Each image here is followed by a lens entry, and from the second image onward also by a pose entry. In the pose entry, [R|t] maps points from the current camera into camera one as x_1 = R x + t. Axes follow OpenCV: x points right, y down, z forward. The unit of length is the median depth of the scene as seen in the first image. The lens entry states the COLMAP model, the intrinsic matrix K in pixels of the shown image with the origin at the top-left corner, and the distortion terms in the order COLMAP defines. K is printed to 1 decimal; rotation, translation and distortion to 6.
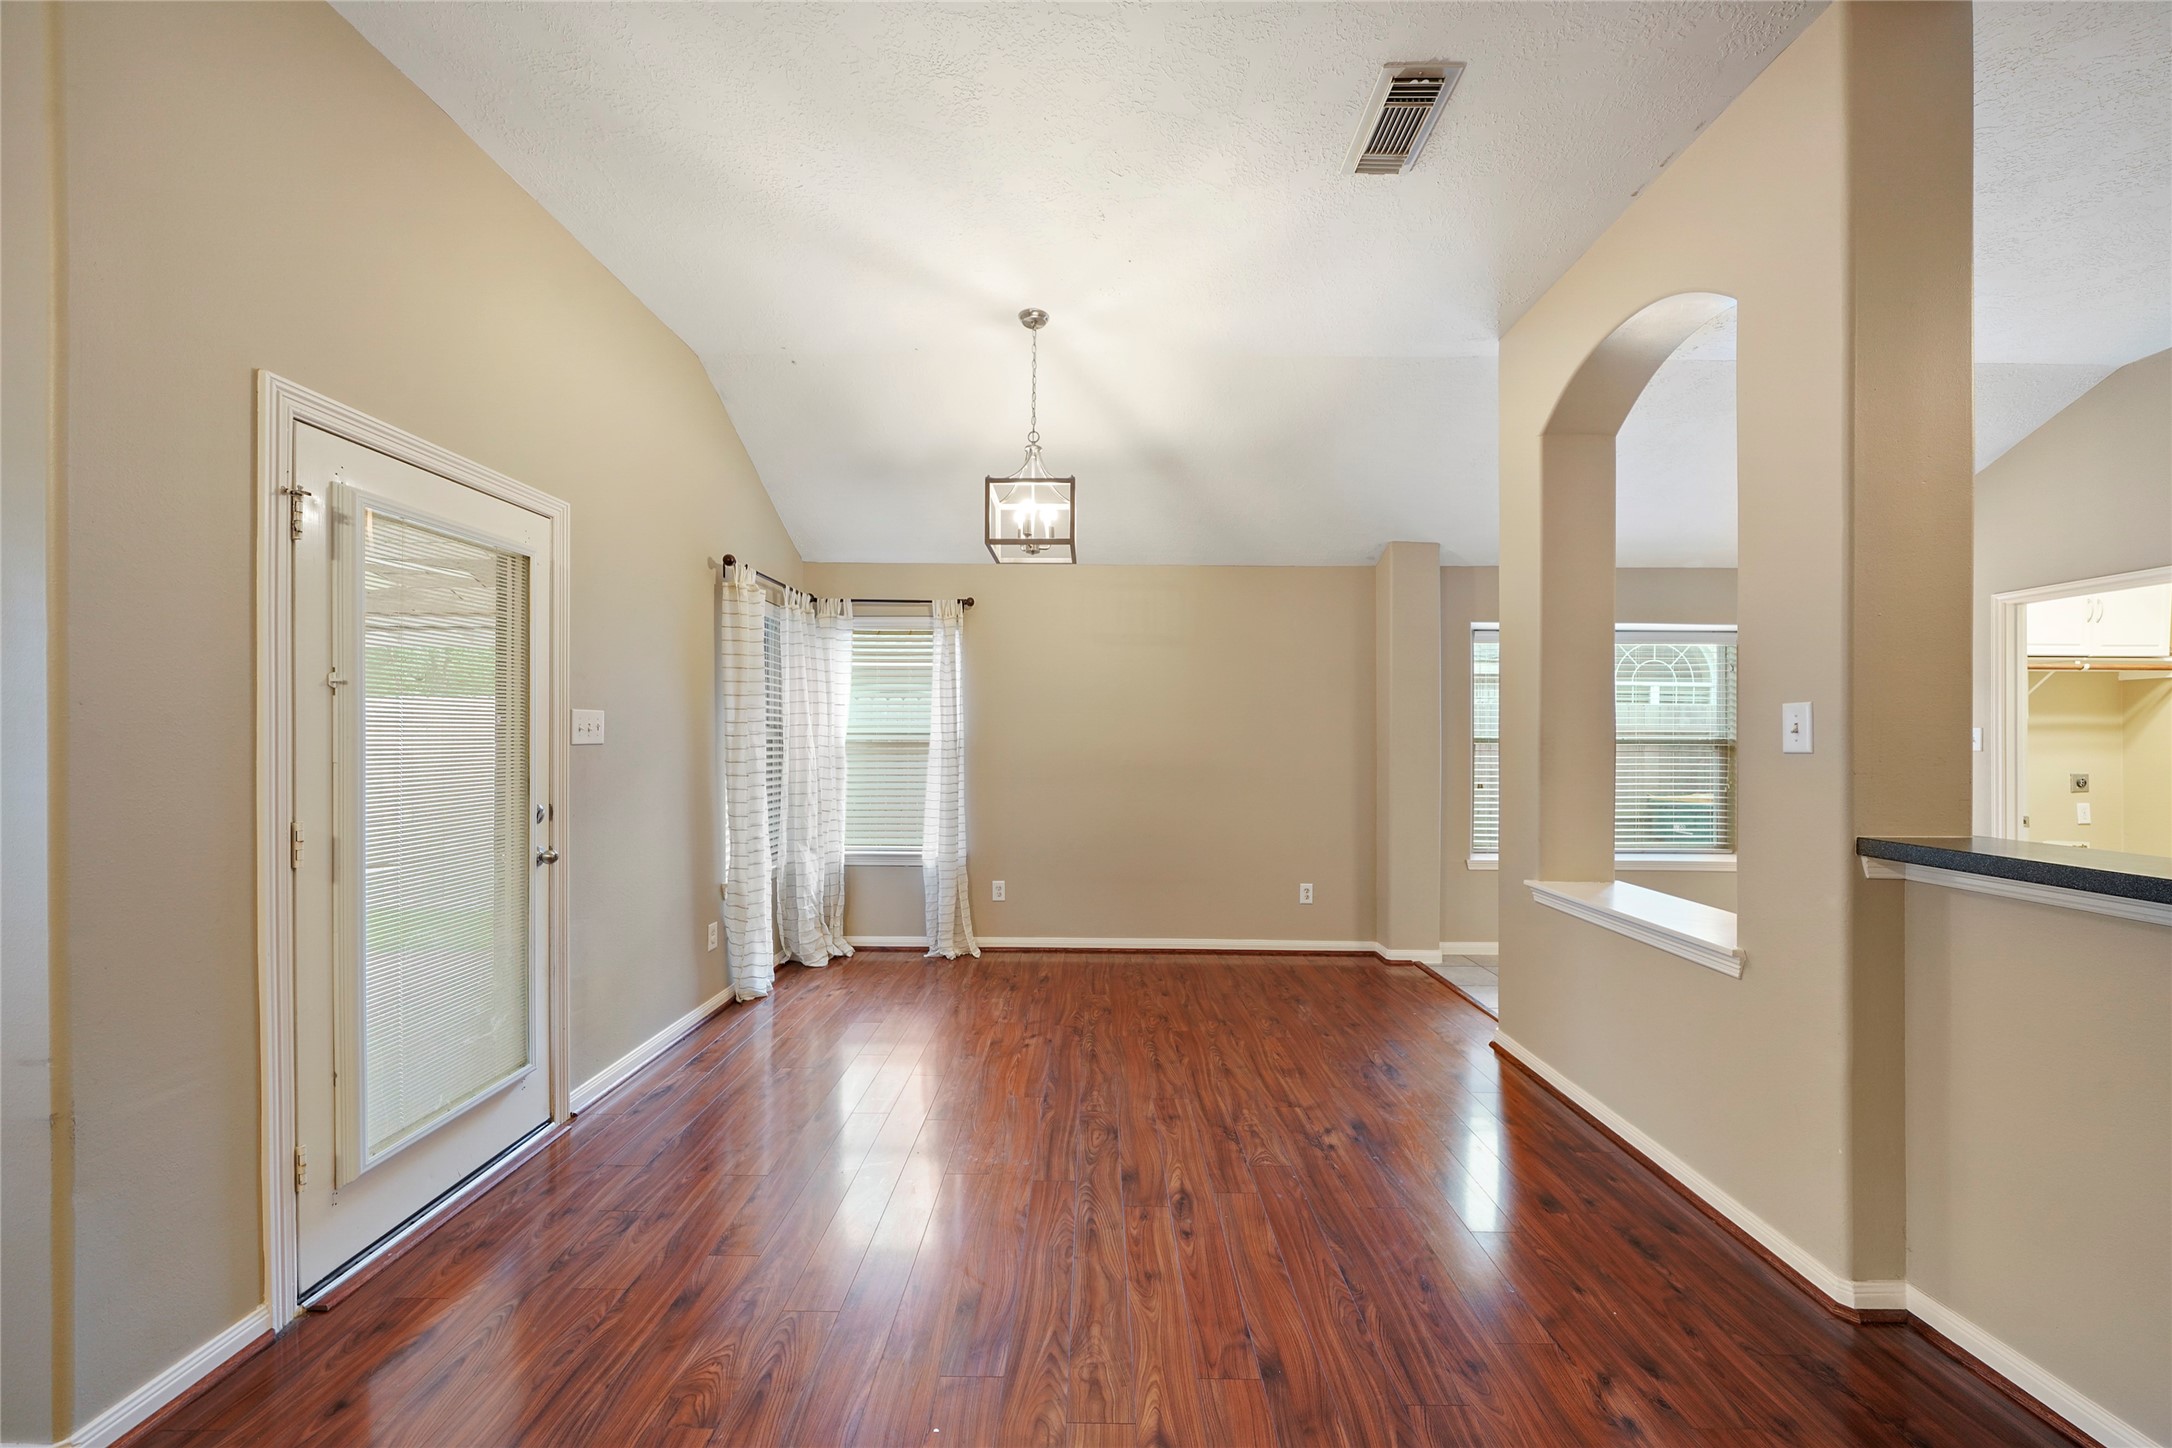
lens RADIAL K [[739.9, 0, 1085.1], [0, 739.9, 733.2], [0, 0, 1]] dist [-0.000161, -0.000930]
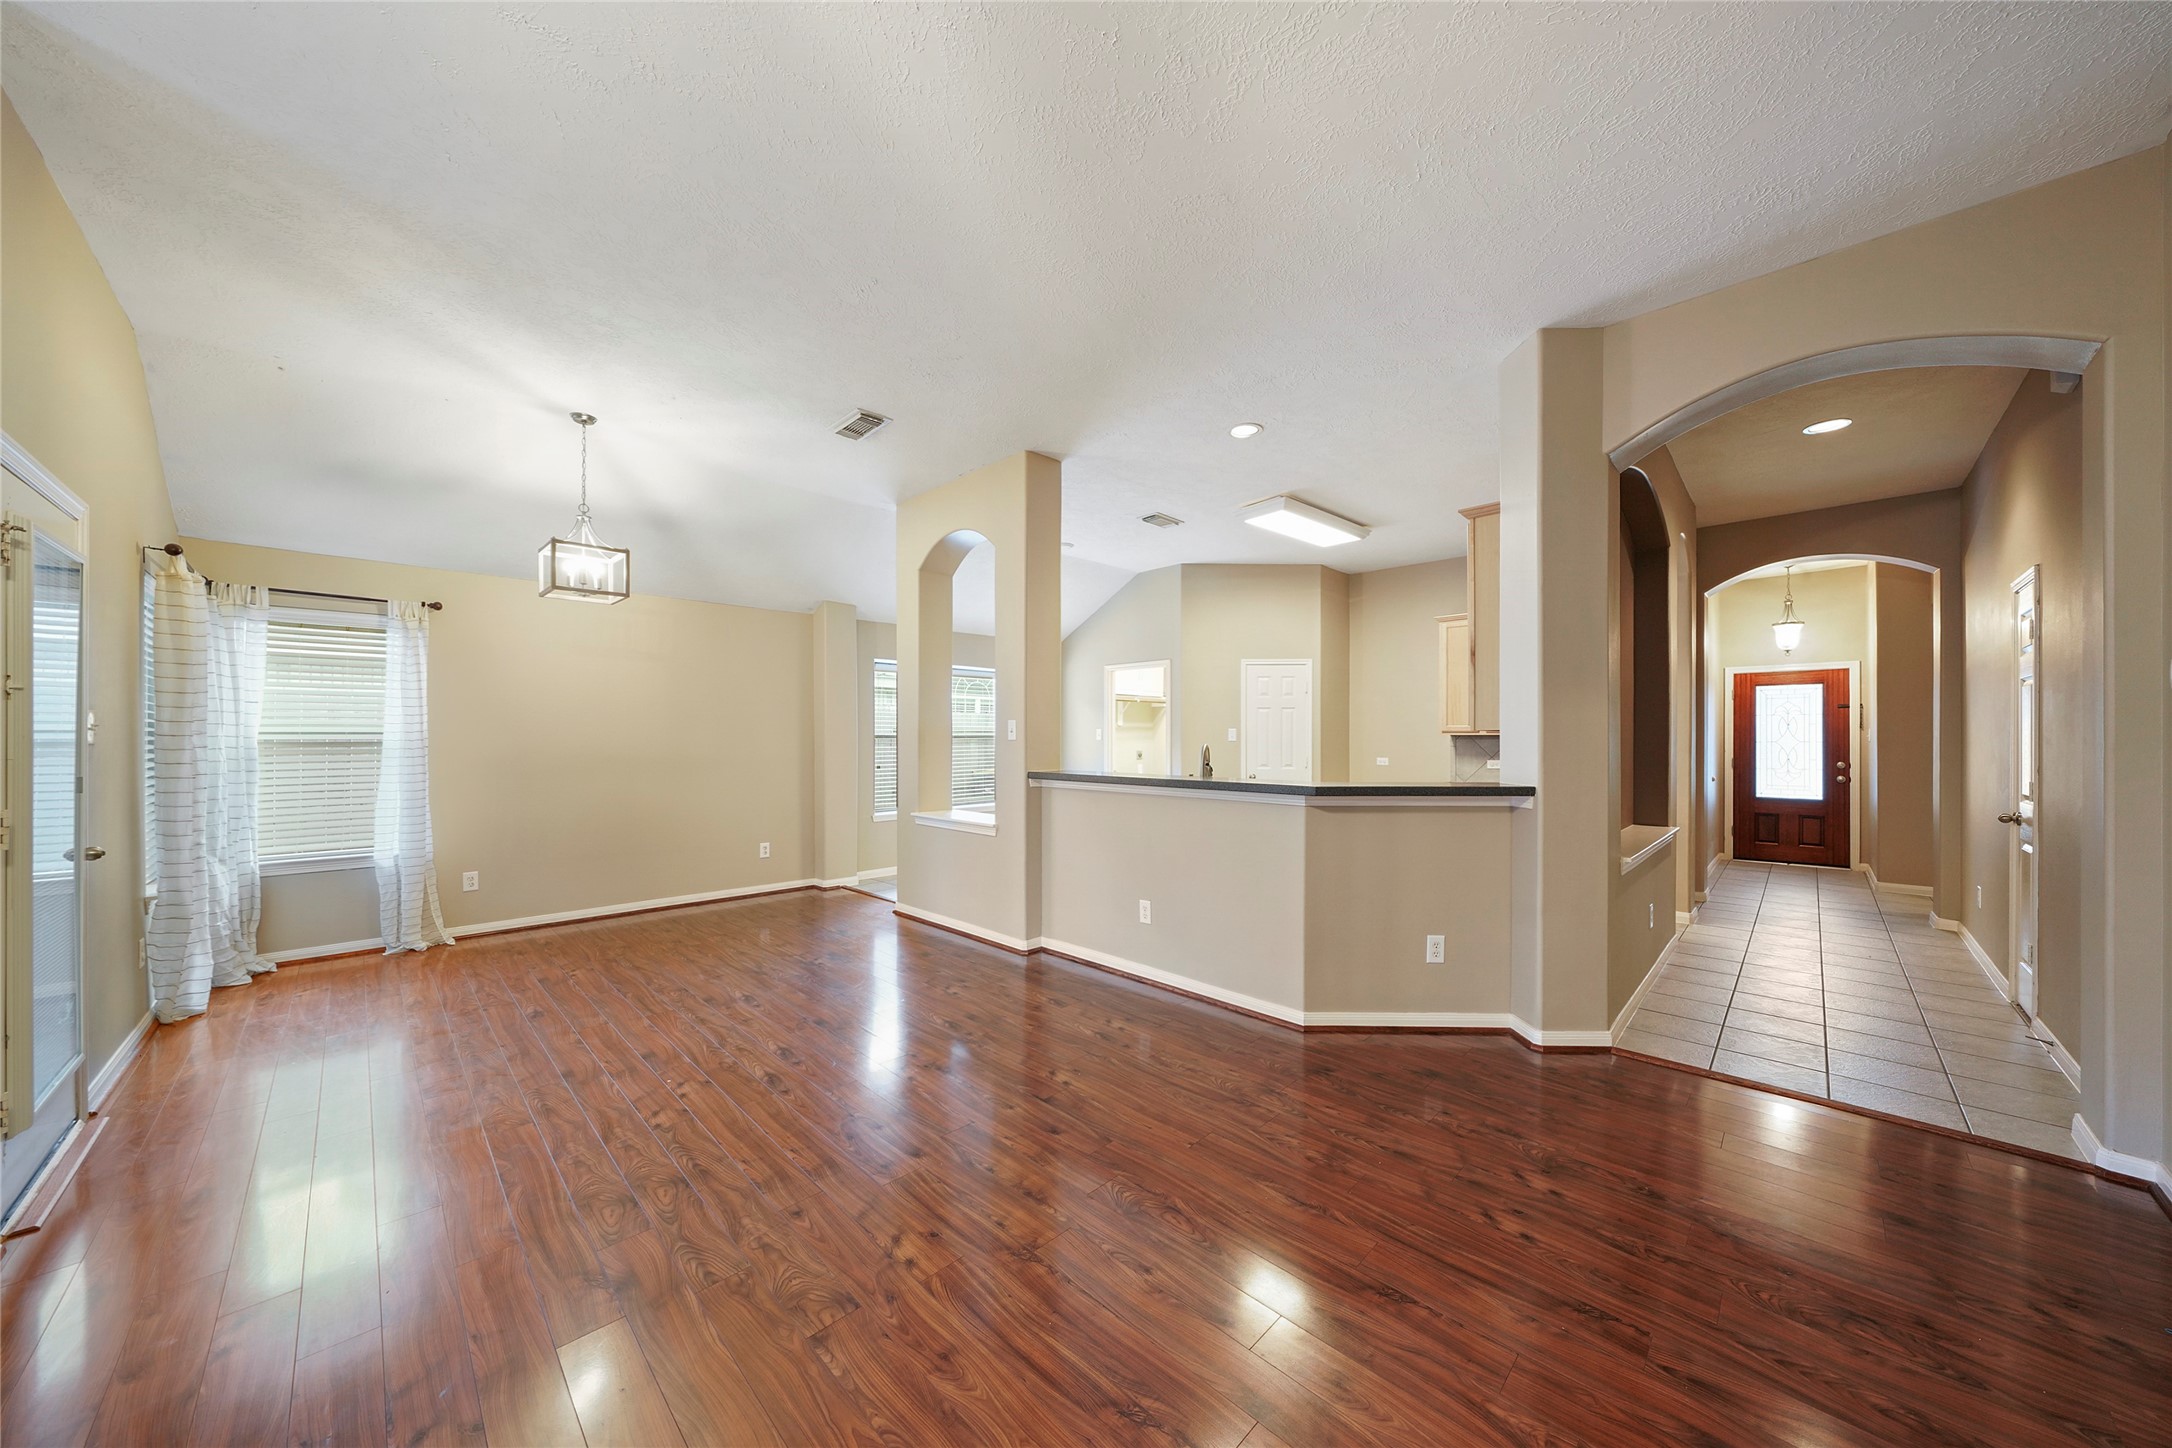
lens RADIAL K [[739.9, 0, 1091.2], [0, 739.9, 736.0], [0, 0, 1]] dist [-0.000161, -0.000930]
pose [[0.695237, -0.005249, 0.718761, -0.288153], [0.001232, 0.999981, 0.006110, -0.000605], [-0.718779, -0.003363, 0.695230, -0.415442]]
